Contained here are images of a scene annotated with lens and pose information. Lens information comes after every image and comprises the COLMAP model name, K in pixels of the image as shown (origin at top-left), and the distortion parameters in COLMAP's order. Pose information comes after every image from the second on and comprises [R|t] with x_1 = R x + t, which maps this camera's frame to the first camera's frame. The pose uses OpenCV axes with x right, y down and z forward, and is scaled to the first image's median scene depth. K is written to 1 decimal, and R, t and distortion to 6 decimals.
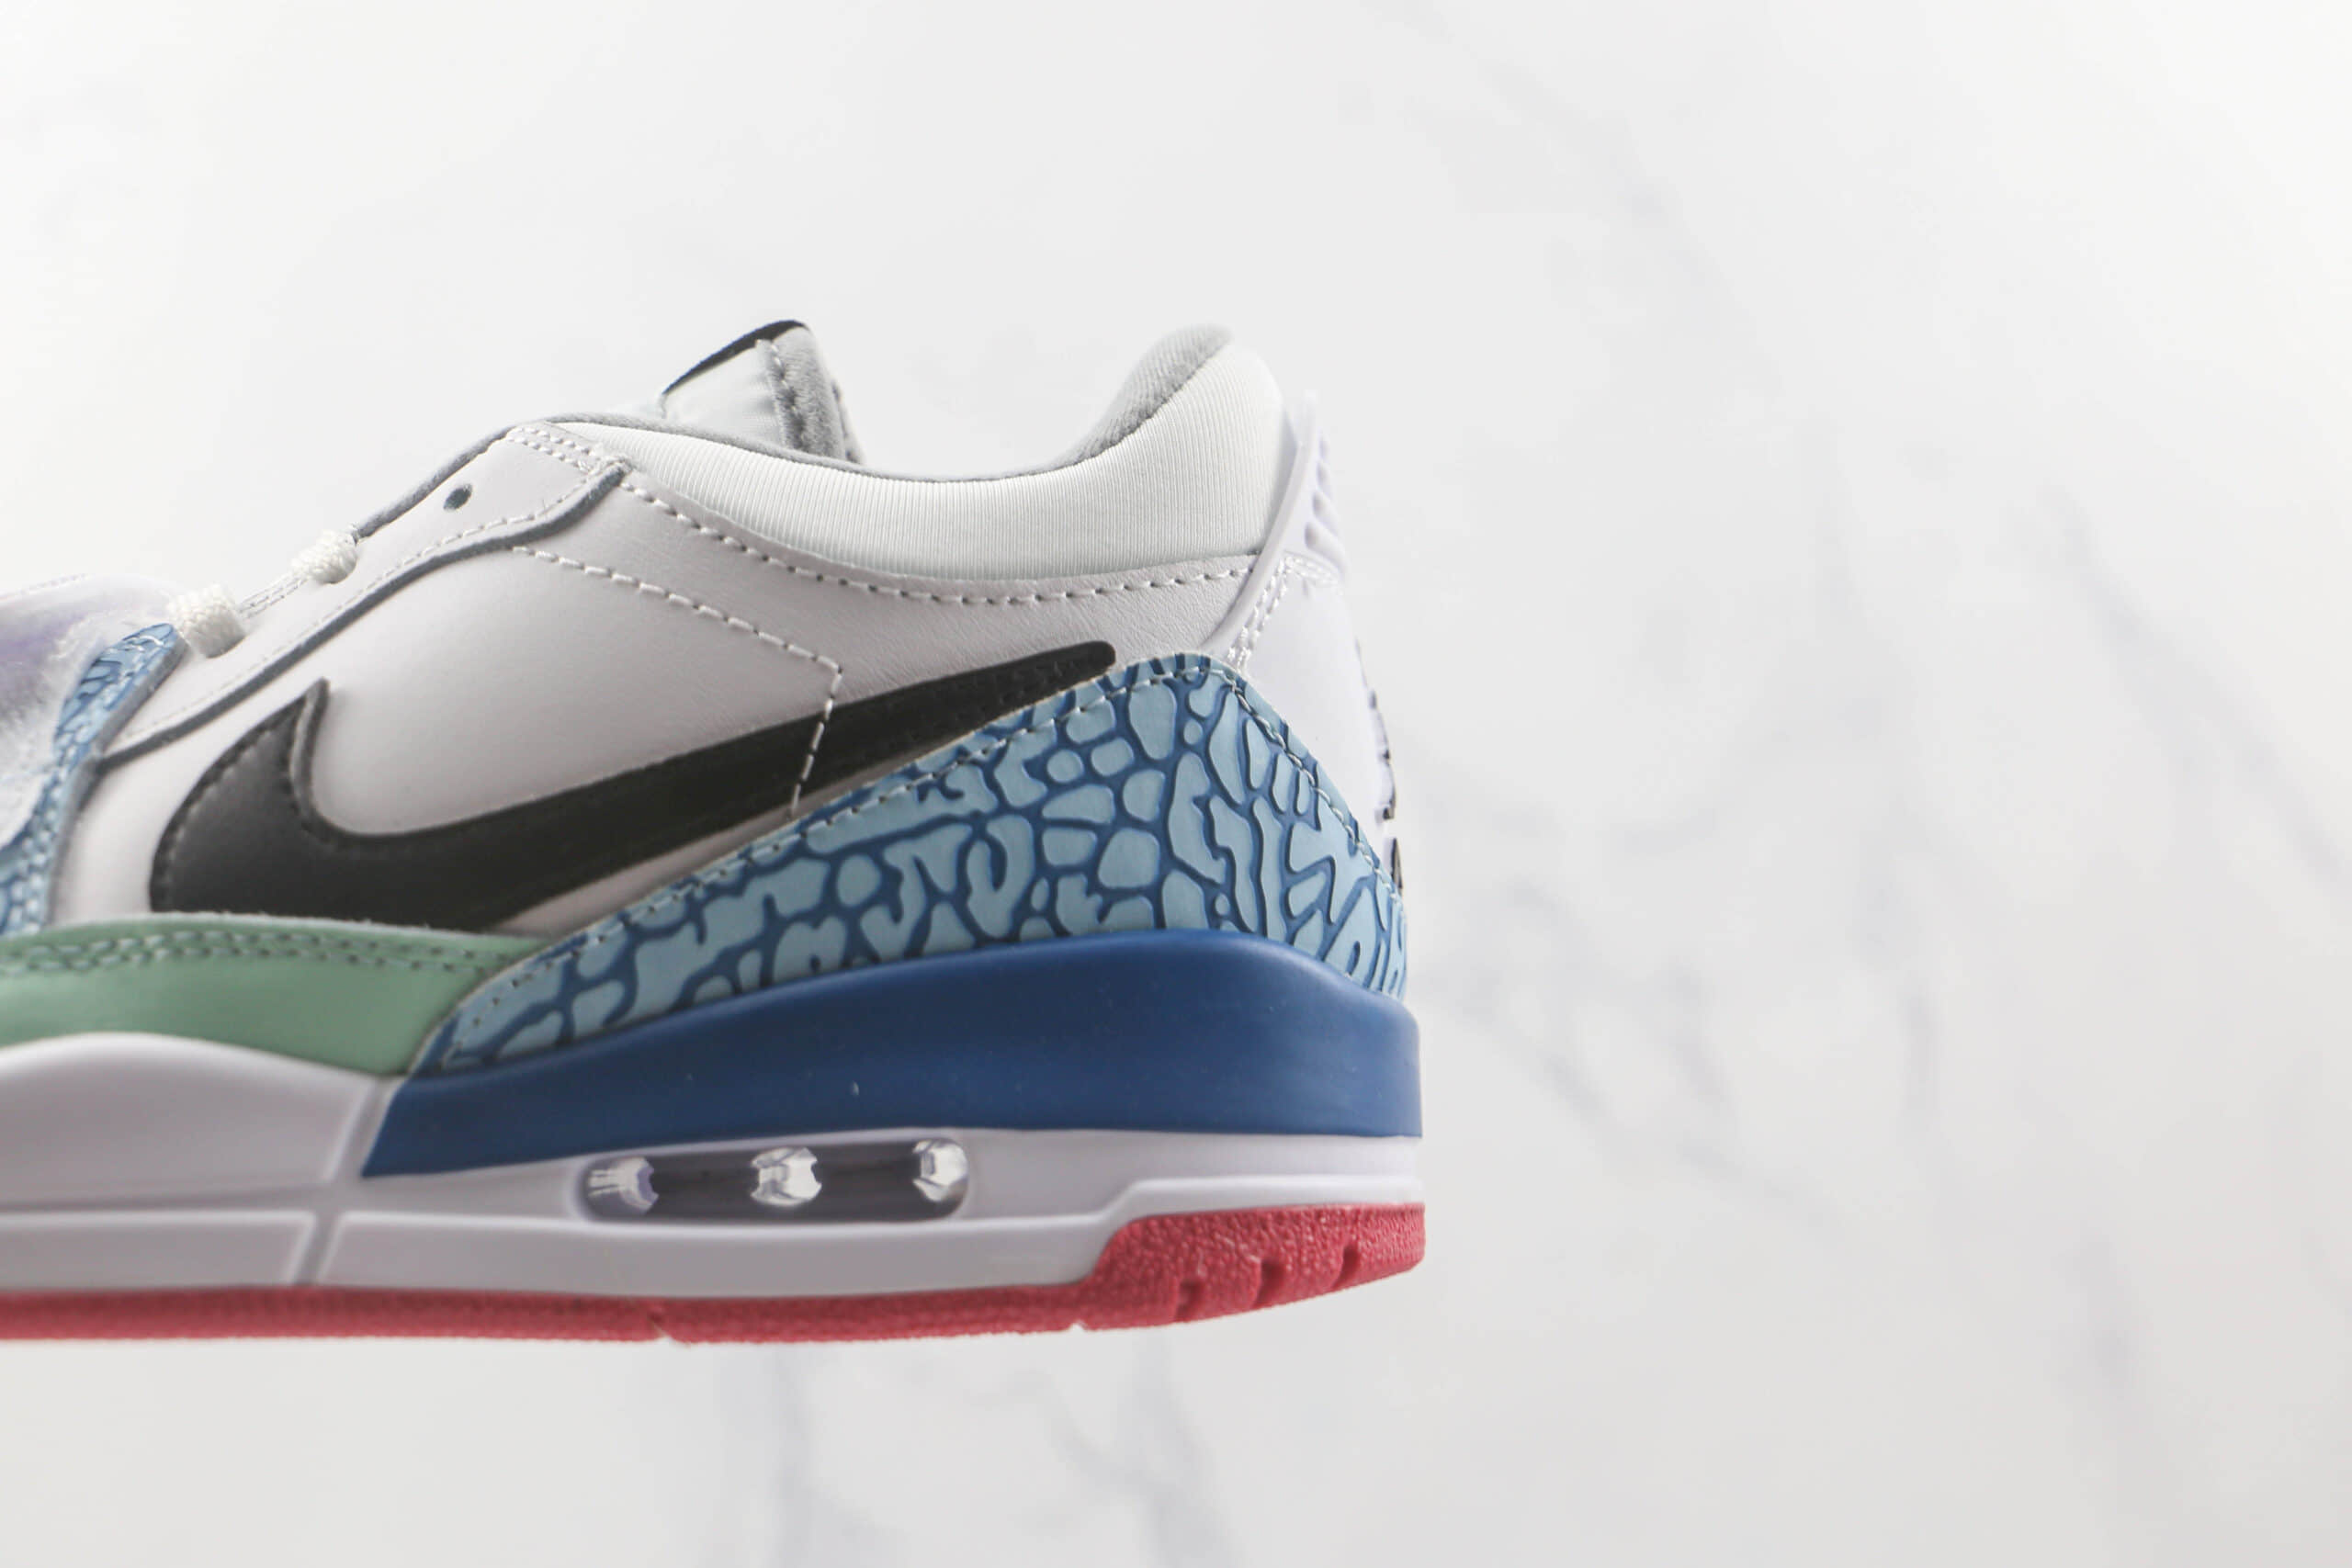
lens RADIAL K [[2285.0, 0, 1176.0], [0, 2285.0, 784.0], [0, 0, 1]] dist [-0.103520, 0.201635]
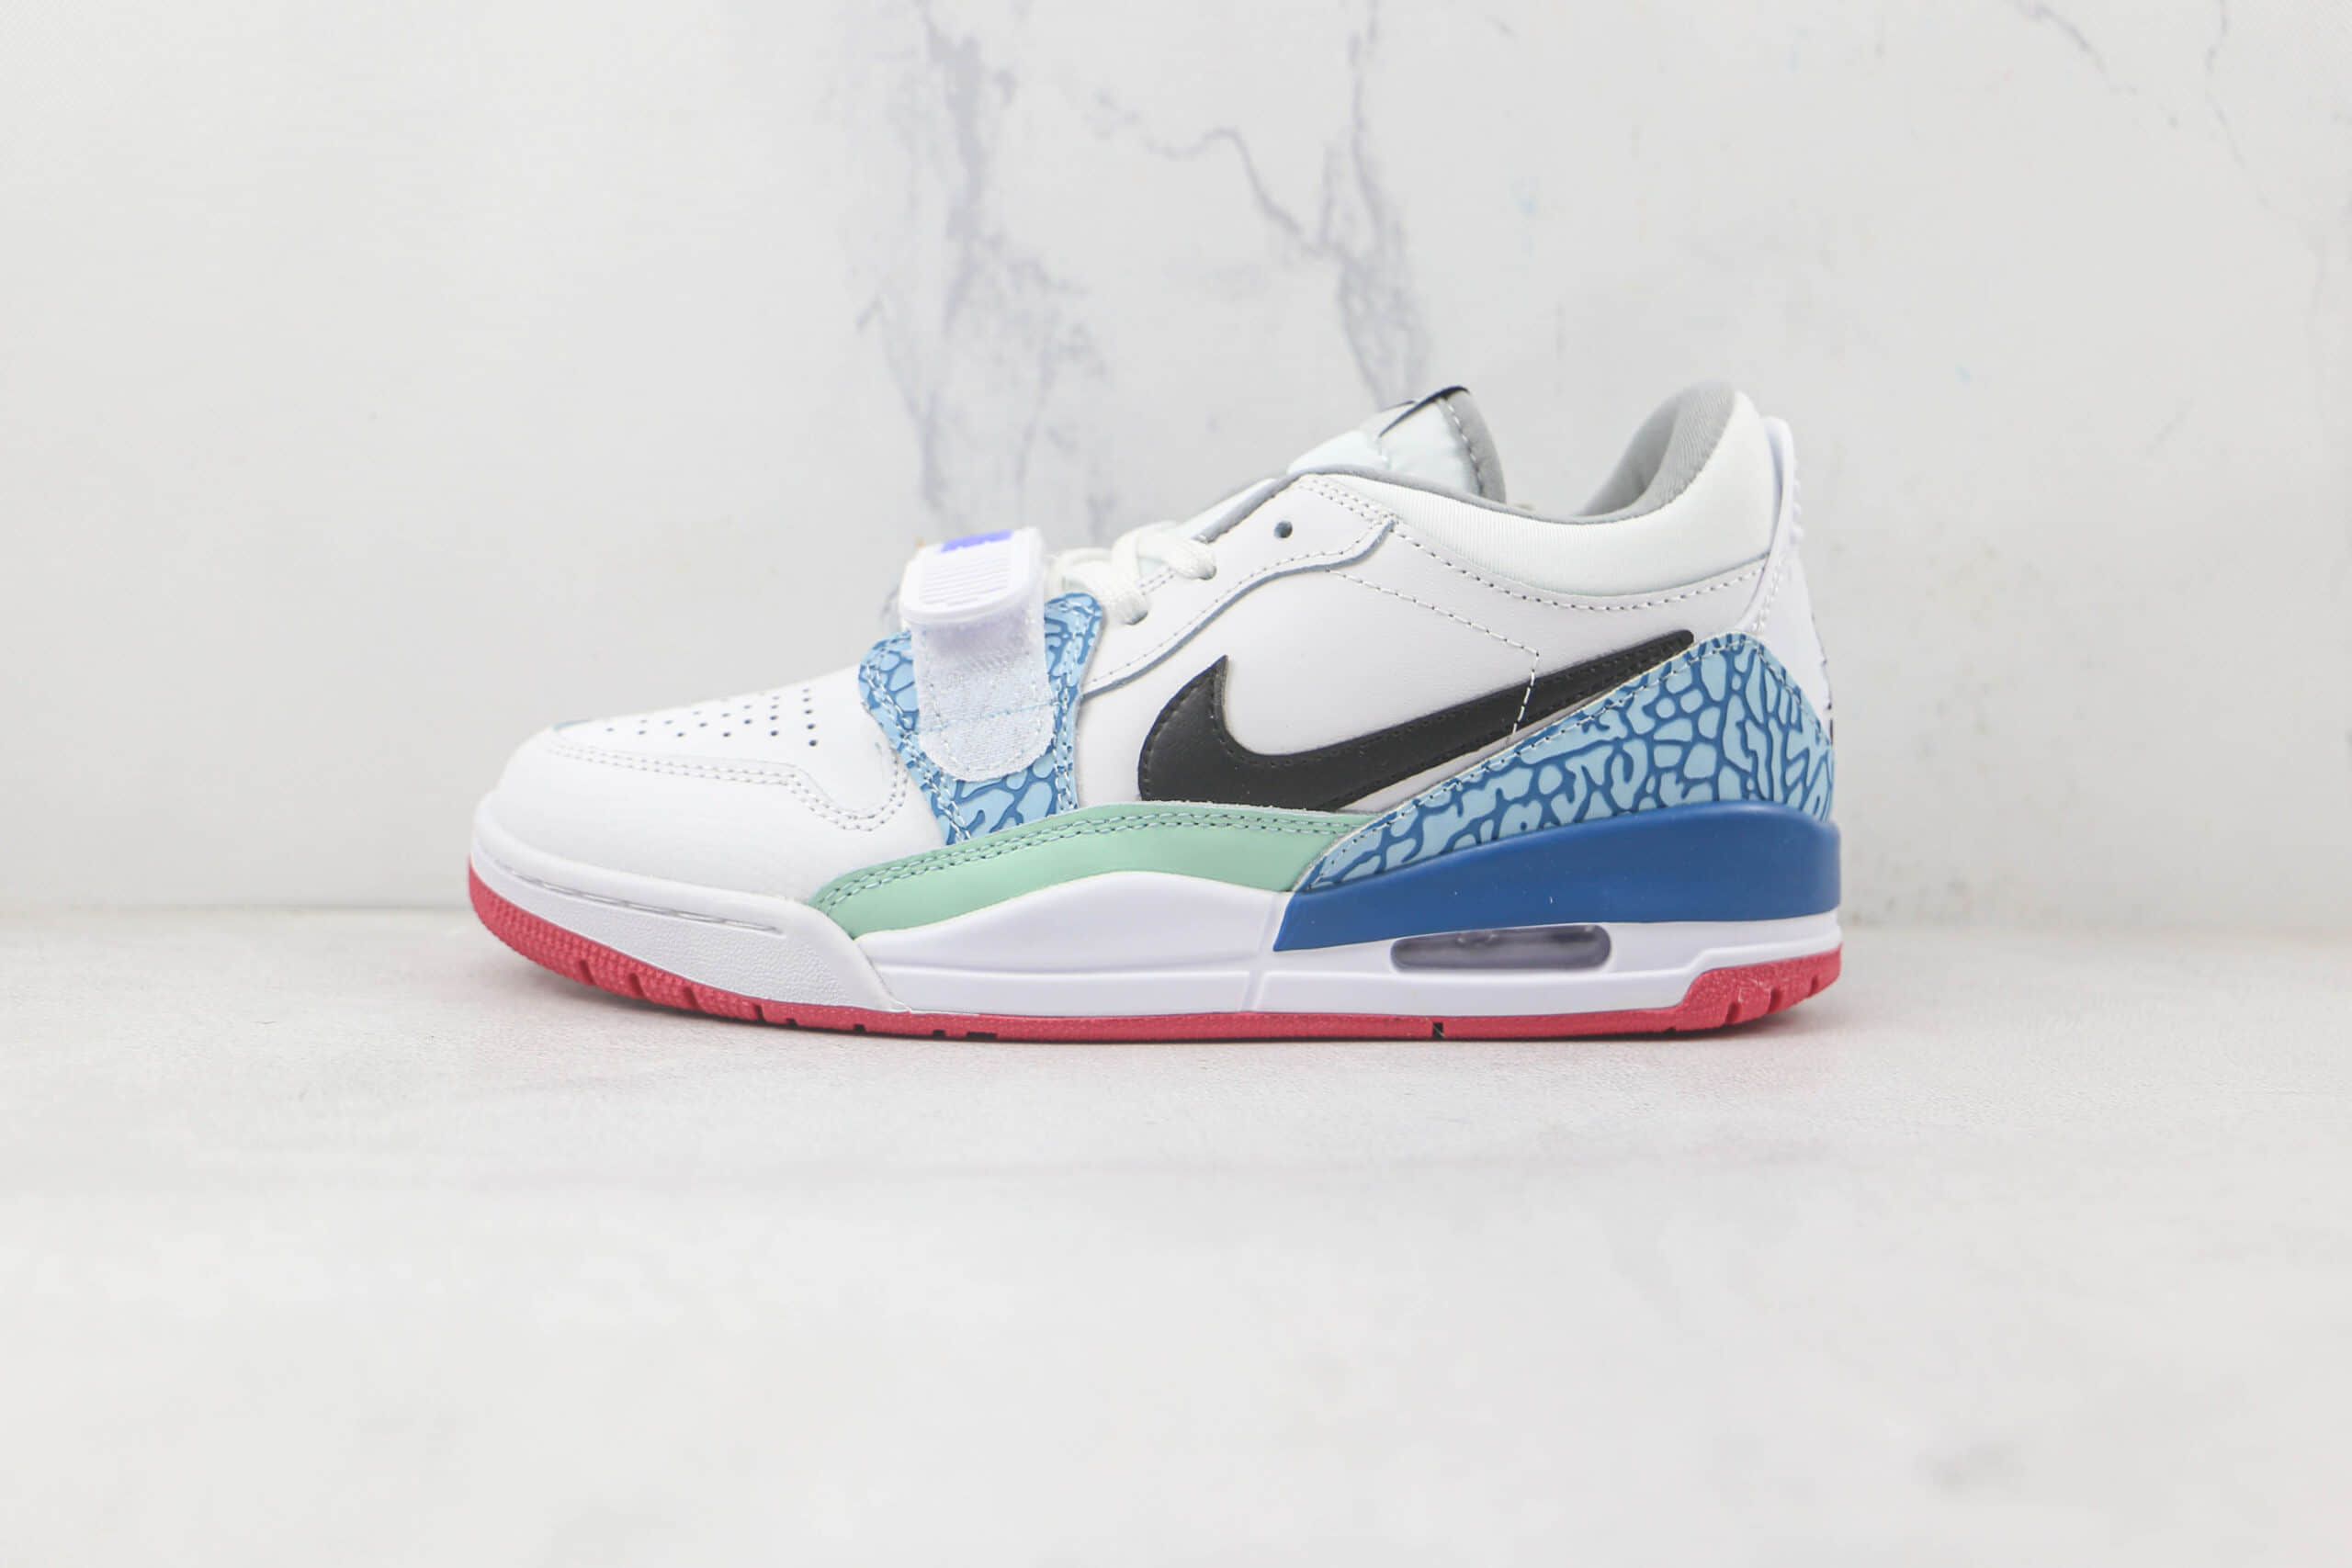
lens RADIAL K [[2285.0, 0, 1176.0], [0, 2285.0, 784.0], [0, 0, 1]] dist [-0.103520, 0.201635]
pose [[0.999327, 0.004910, -0.036348, -0.352602], [0.003645, 0.972794, 0.231644, -0.347692], [0.036497, -0.231620, 0.972121, -0.672996]]
